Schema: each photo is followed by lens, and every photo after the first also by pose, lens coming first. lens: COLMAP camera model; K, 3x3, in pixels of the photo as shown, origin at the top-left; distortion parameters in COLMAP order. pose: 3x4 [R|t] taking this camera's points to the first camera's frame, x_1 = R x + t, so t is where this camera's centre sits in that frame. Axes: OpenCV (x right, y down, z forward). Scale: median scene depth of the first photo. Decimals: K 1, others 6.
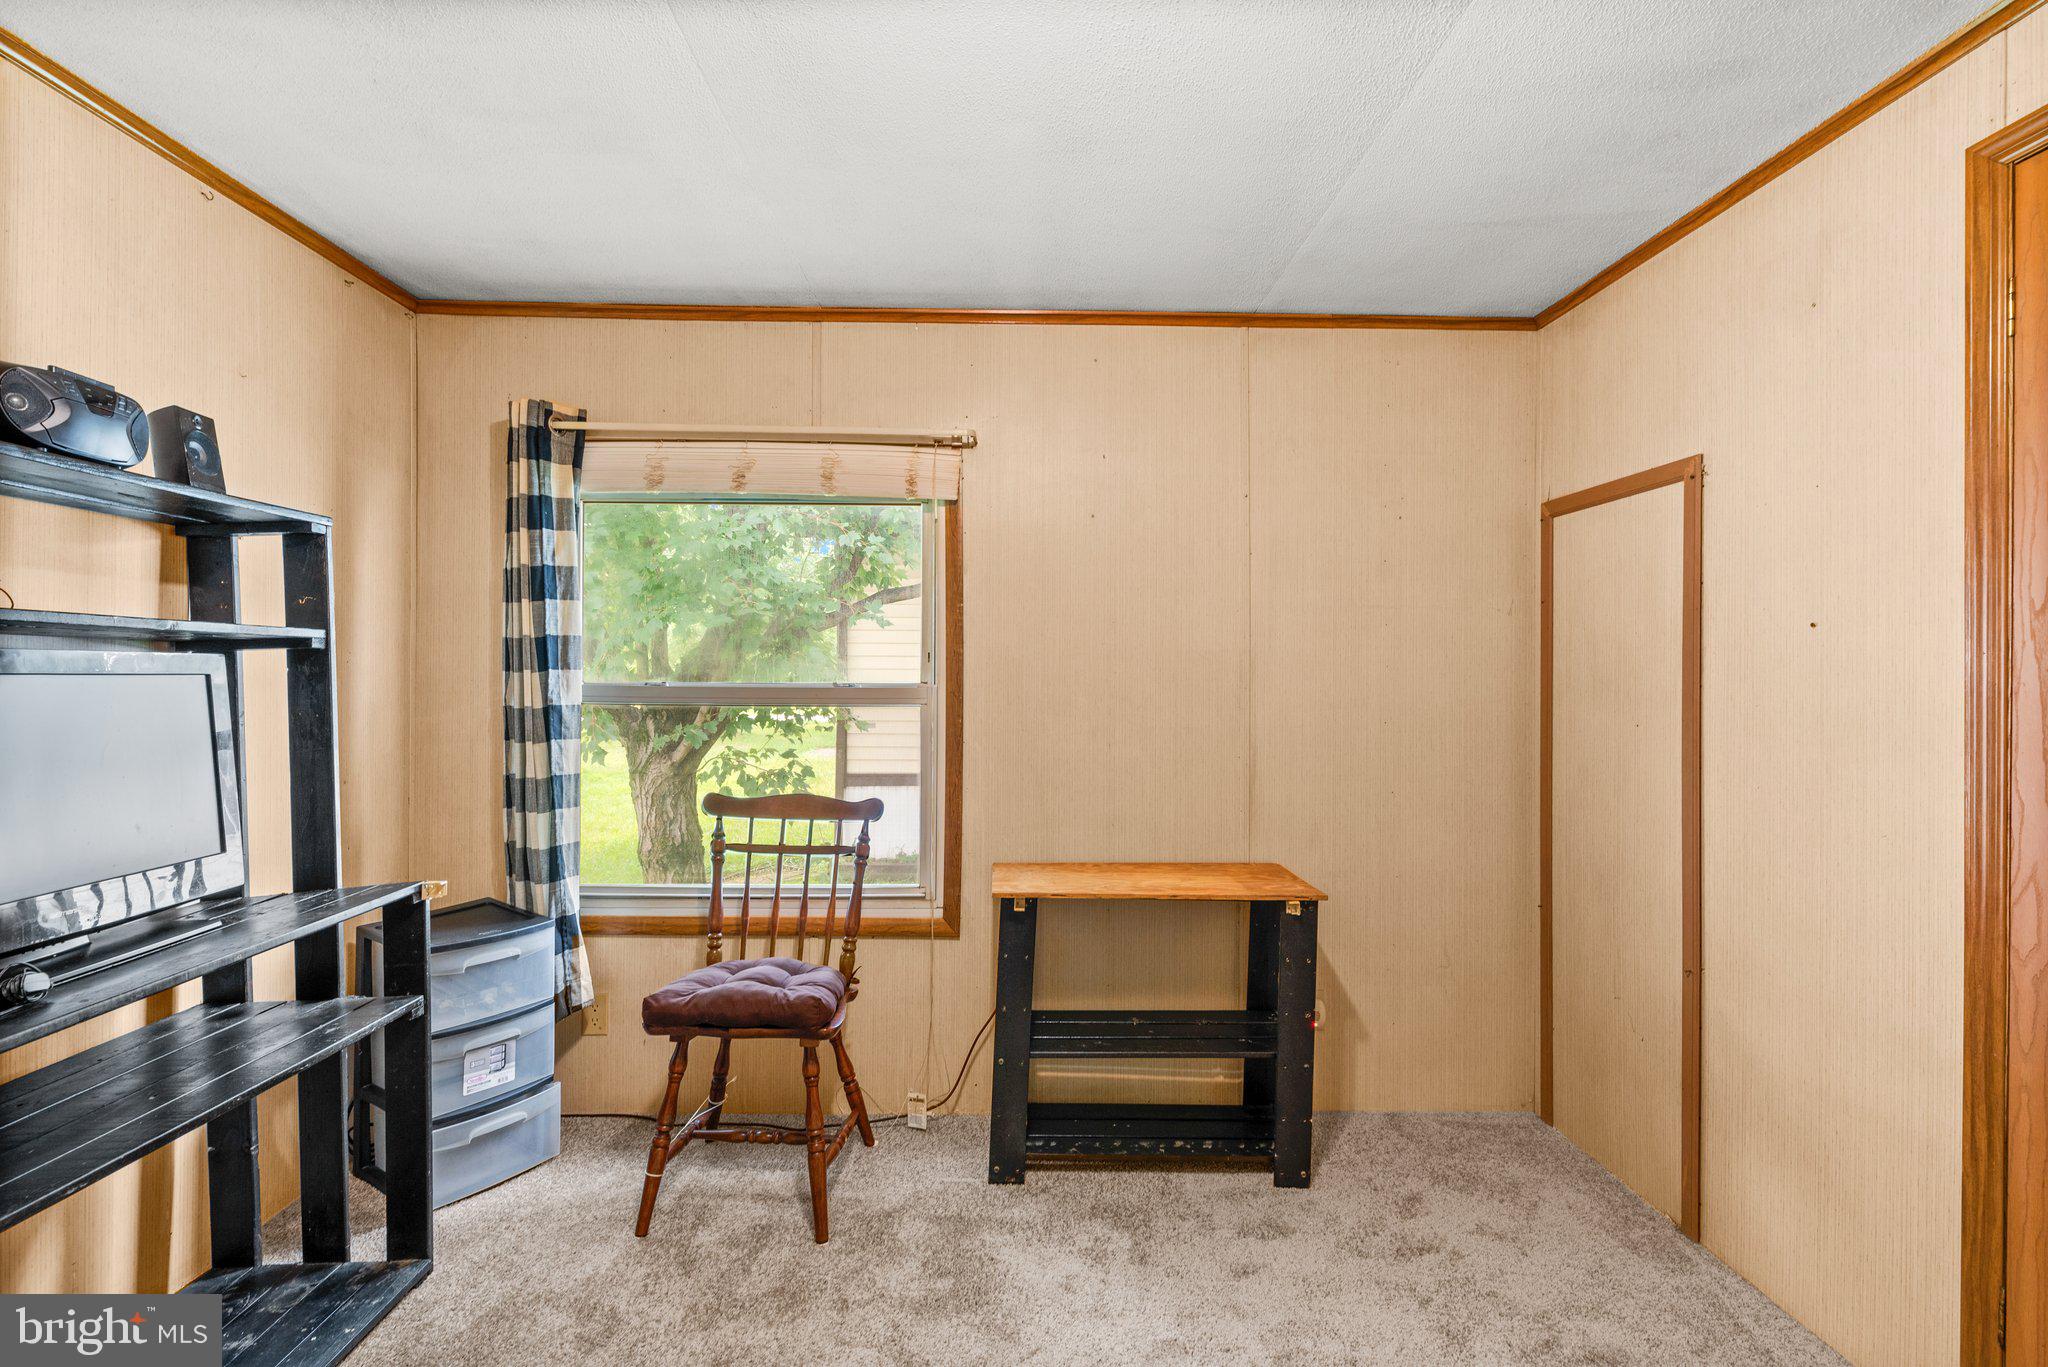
lens RADIAL K [[907.1, 0, 1021.4], [0, 907.1, 683.0], [0, 0, 1]] dist [-0.000607, 0.000422]
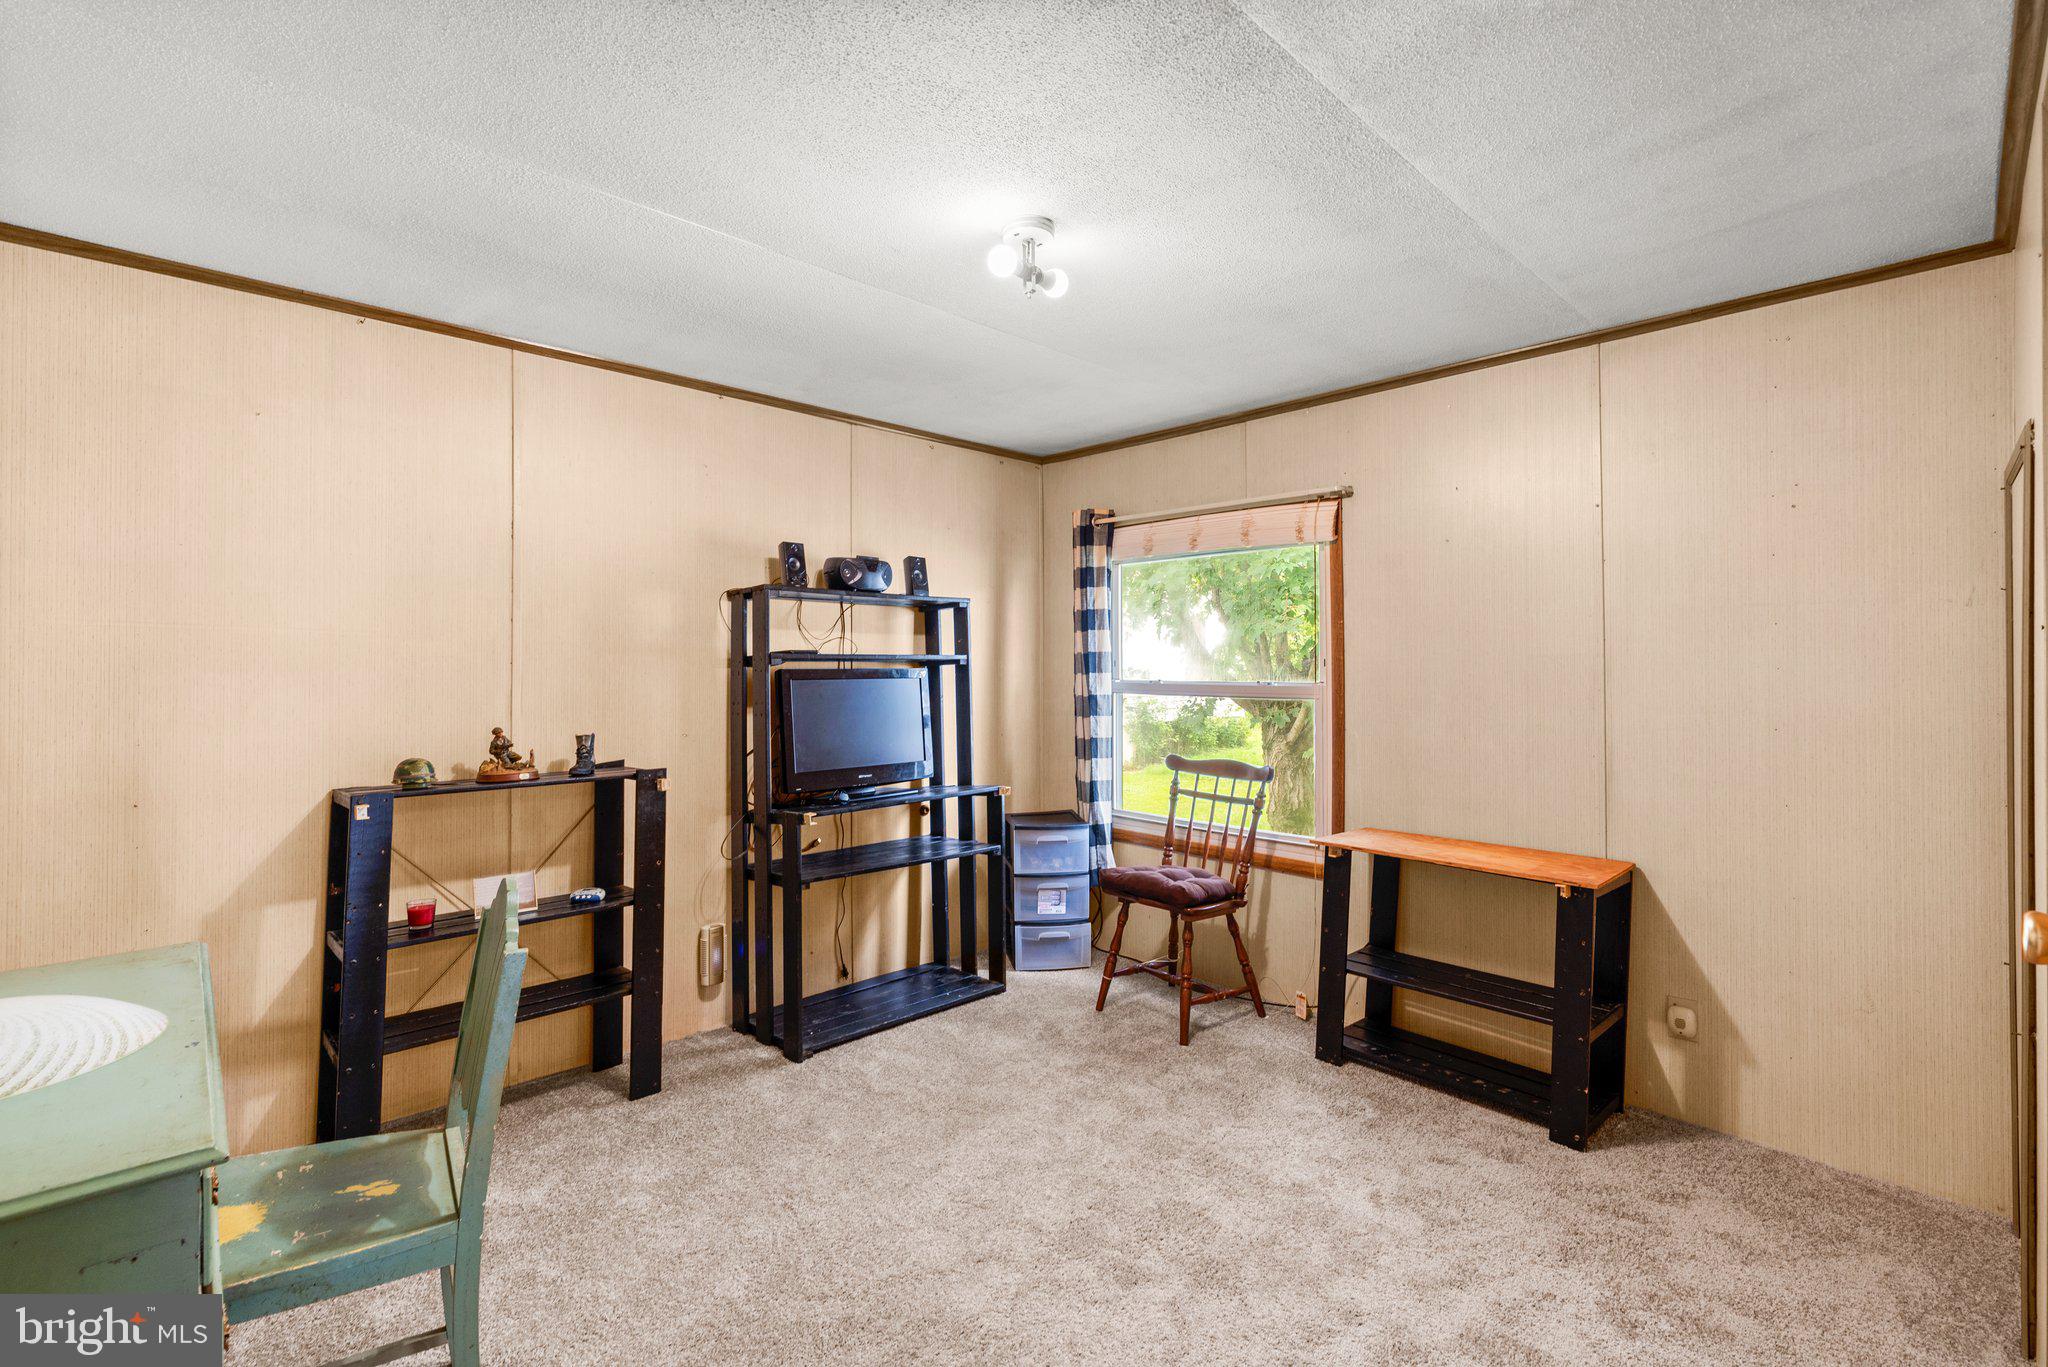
lens RADIAL K [[907.1, 0, 1032.9], [0, 907.1, 679.5], [0, 0, 1]] dist [-0.000607, 0.000422]
pose [[0.686940, 0.005687, -0.726692, 0.600838], [0.001254, 0.999959, 0.009010, -0.018159], [0.726713, -0.007100, 0.686904, -0.202969]]
